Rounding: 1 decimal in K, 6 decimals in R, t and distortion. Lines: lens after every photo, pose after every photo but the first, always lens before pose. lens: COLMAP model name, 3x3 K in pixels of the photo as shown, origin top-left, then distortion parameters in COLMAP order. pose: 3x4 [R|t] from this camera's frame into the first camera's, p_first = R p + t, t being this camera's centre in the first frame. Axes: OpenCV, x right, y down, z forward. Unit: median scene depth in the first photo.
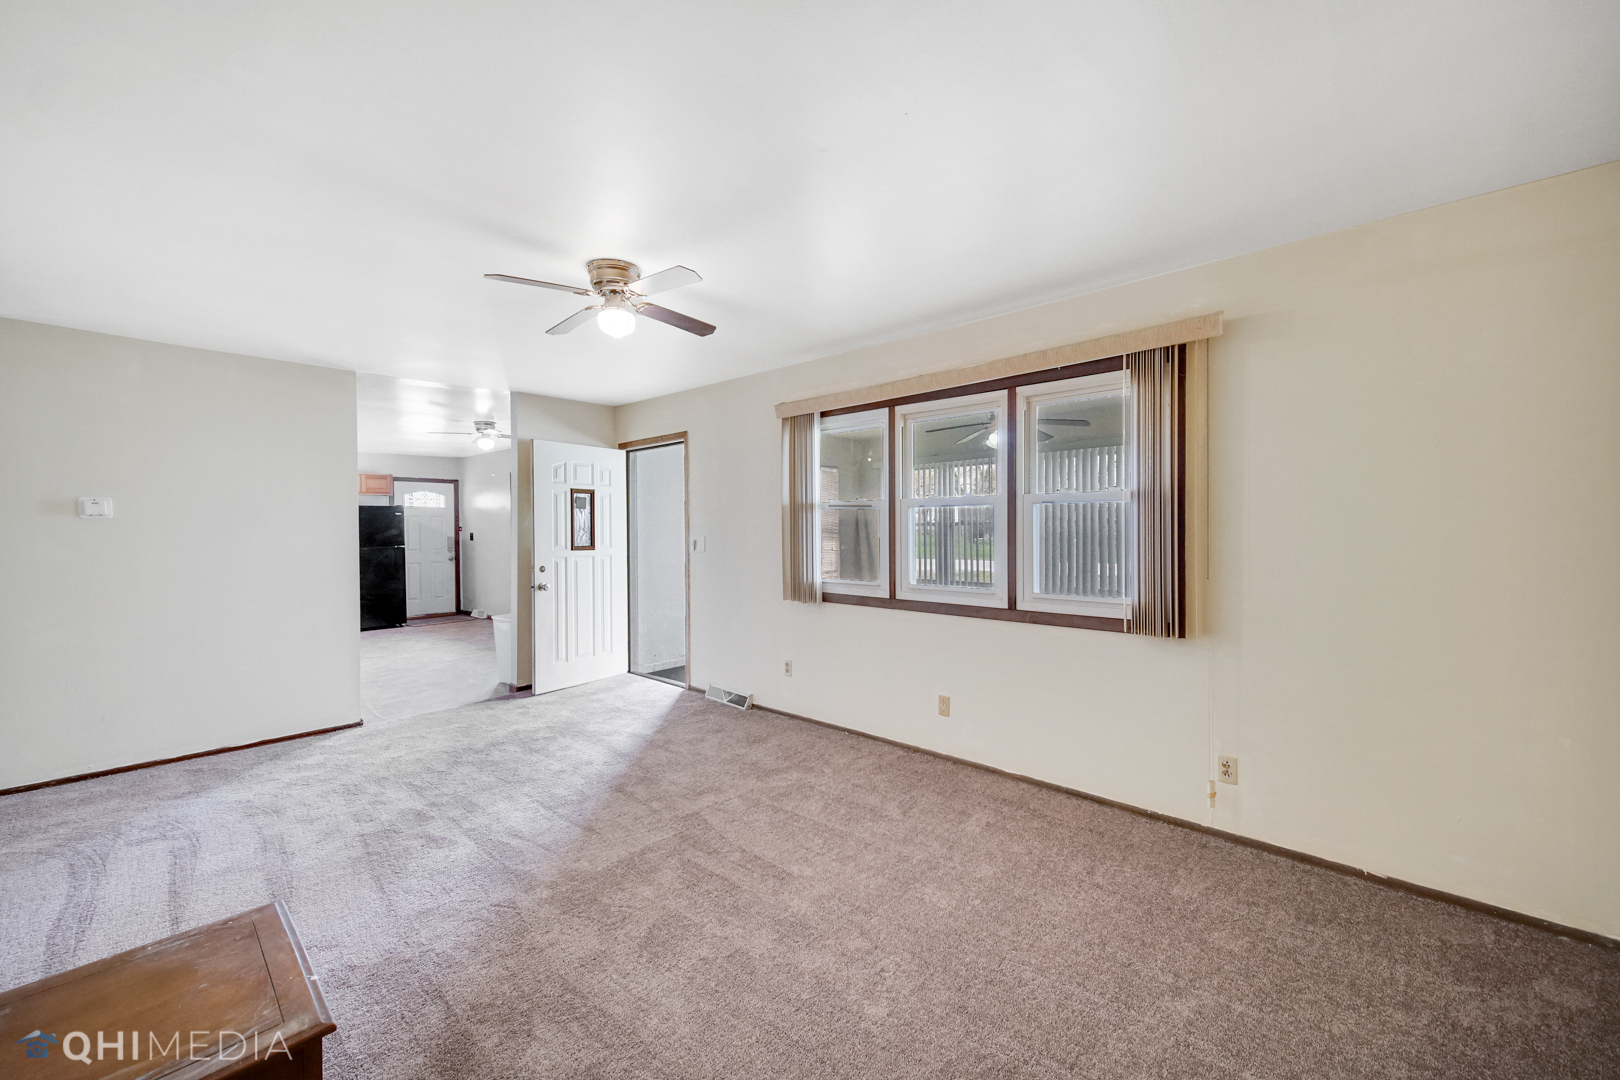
lens RADIAL K [[651.6, 0, 812.5], [0, 651.6, 533.1], [0, 0, 1]] dist [-0.003101, 0.000317]
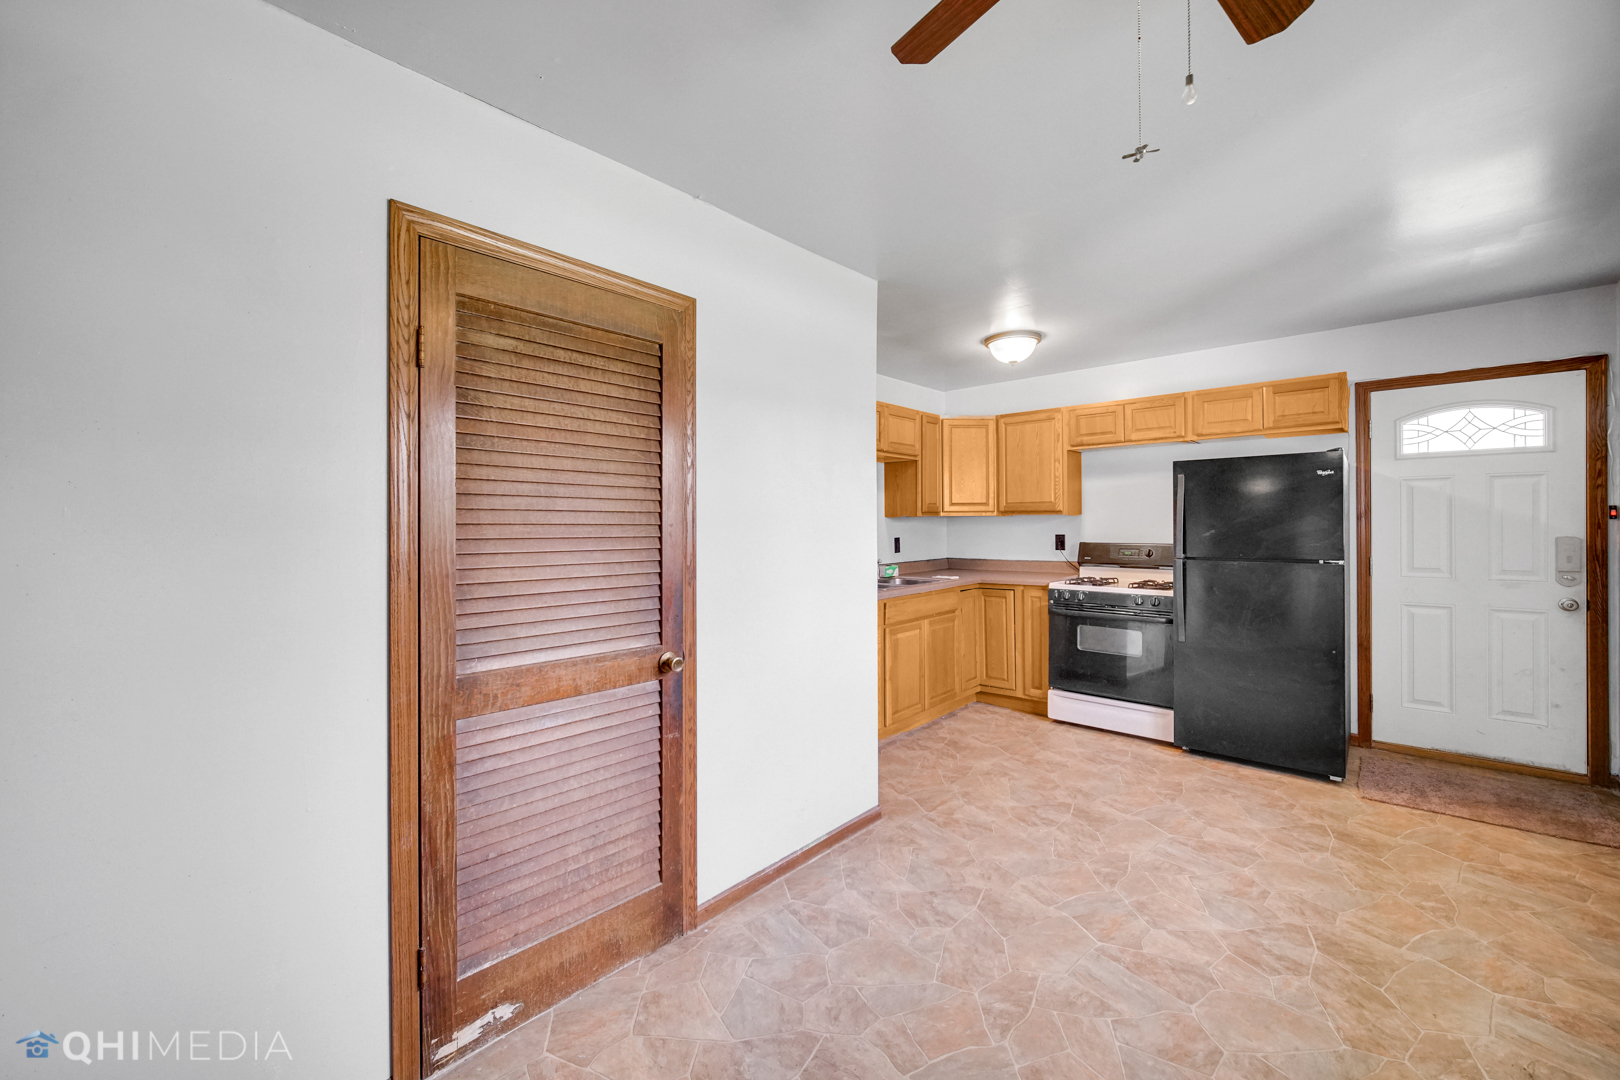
lens RADIAL K [[651.6, 0, 807.6], [0, 651.6, 524.9], [0, 0, 1]] dist [-0.003101, 0.000317]
pose [[0.031082, 0.004136, -0.999508, -0.249235], [-0.002395, 0.999989, 0.004064, -0.000775], [0.999514, 0.002267, 0.031092, 0.617306]]
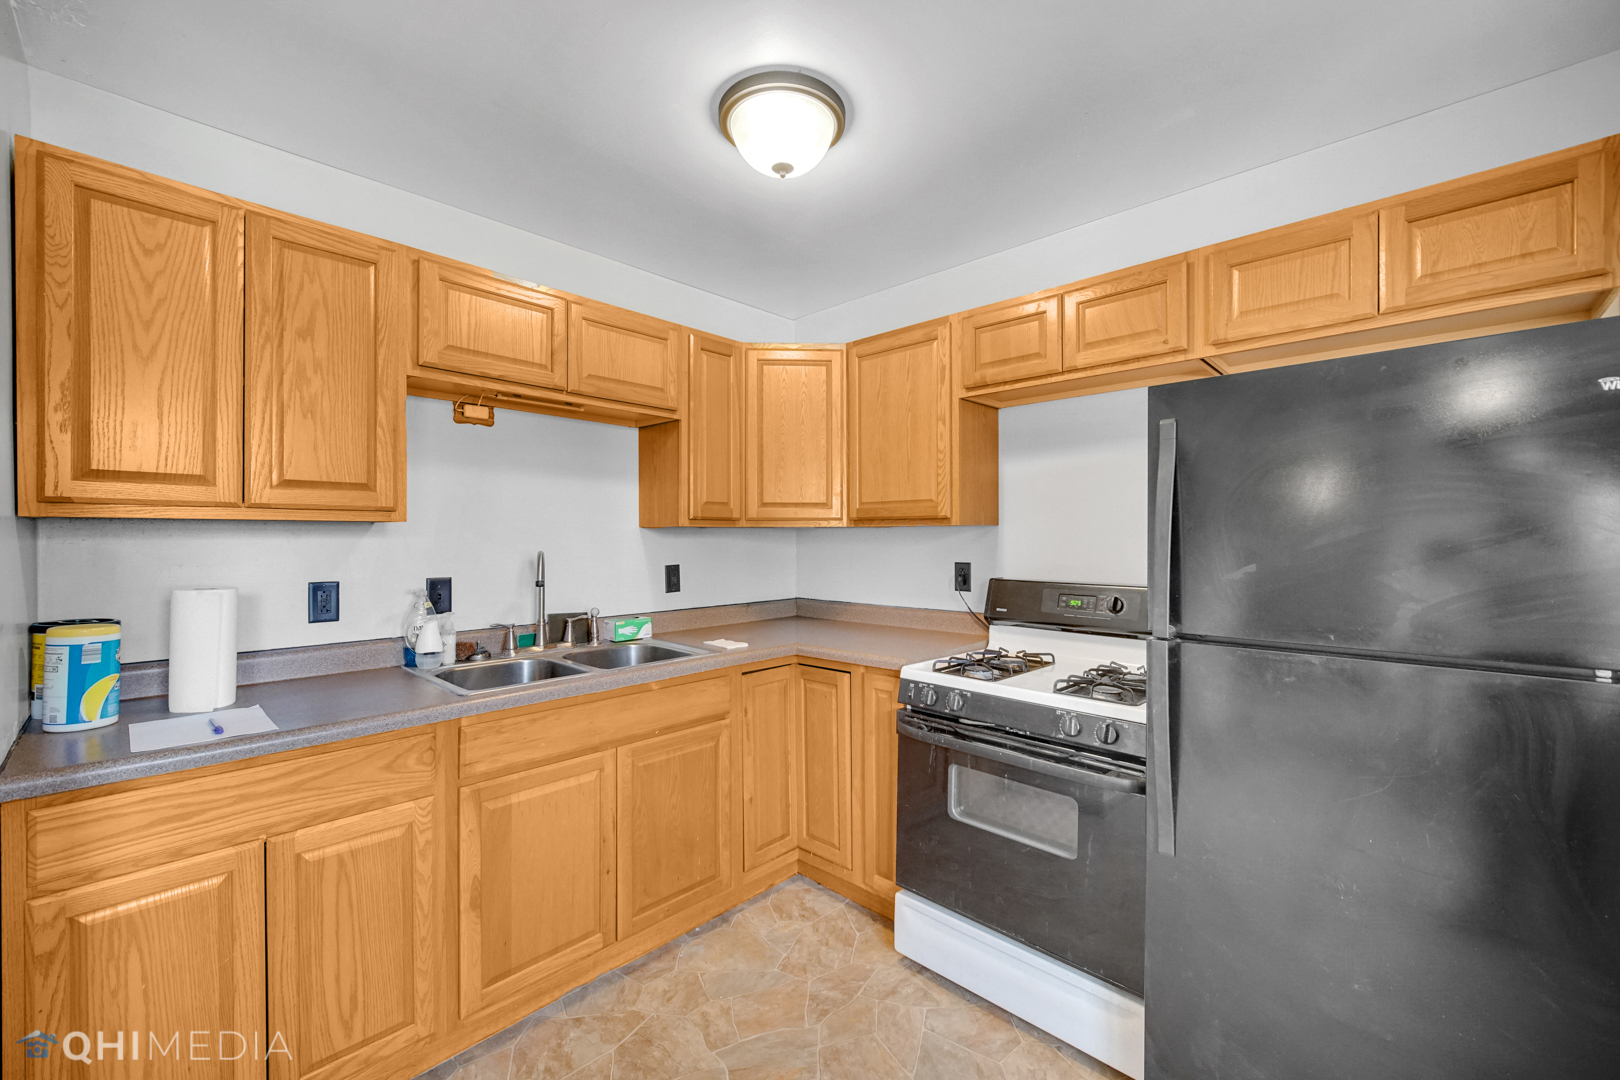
lens RADIAL K [[651.6, 0, 814.5], [0, 651.6, 540.3], [0, 0, 1]] dist [-0.003101, 0.000317]
pose [[-0.000047, 0.004559, -0.999990, -0.482221], [-0.009311, 0.999946, 0.004559, -0.001736], [0.999957, 0.009311, -0.000004, 0.771855]]
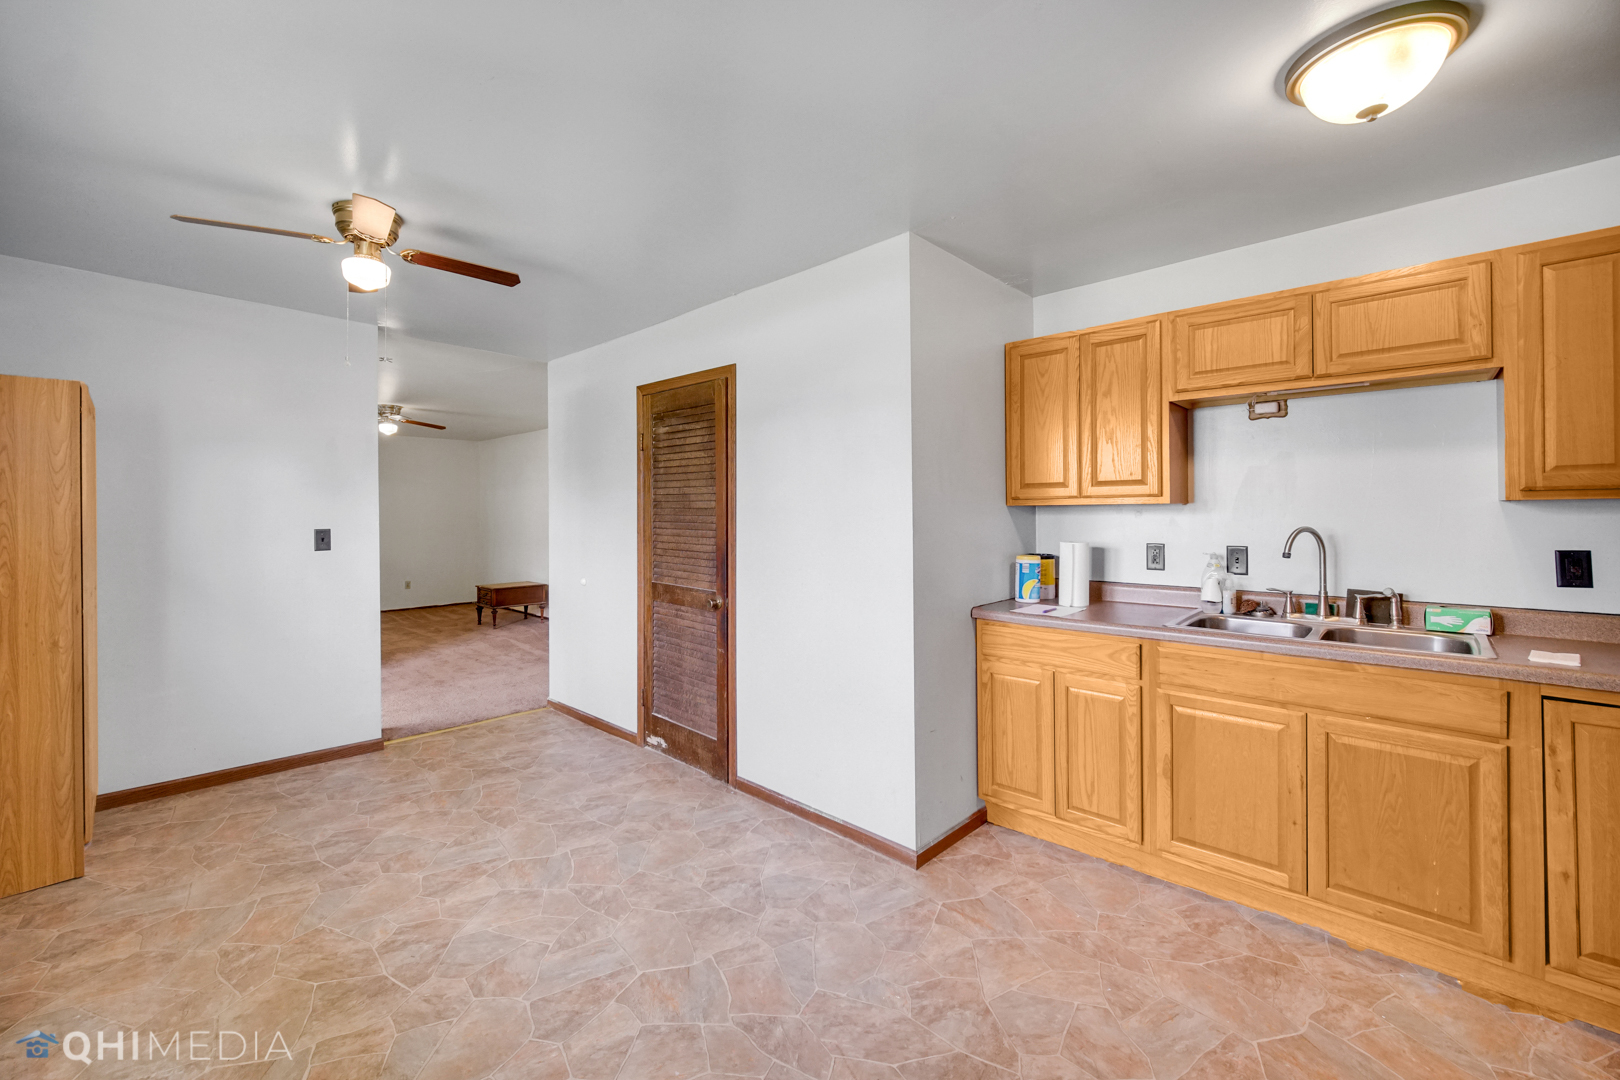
lens RADIAL K [[651.6, 0, 797.8], [0, 651.6, 508.4], [0, 0, 1]] dist [-0.003101, 0.000317]
pose [[-0.999963, 0.004296, 0.007459, -0.518732], [0.004310, 0.999989, 0.001848, -0.004284], [-0.007451, 0.001880, -0.999970, 0.928510]]
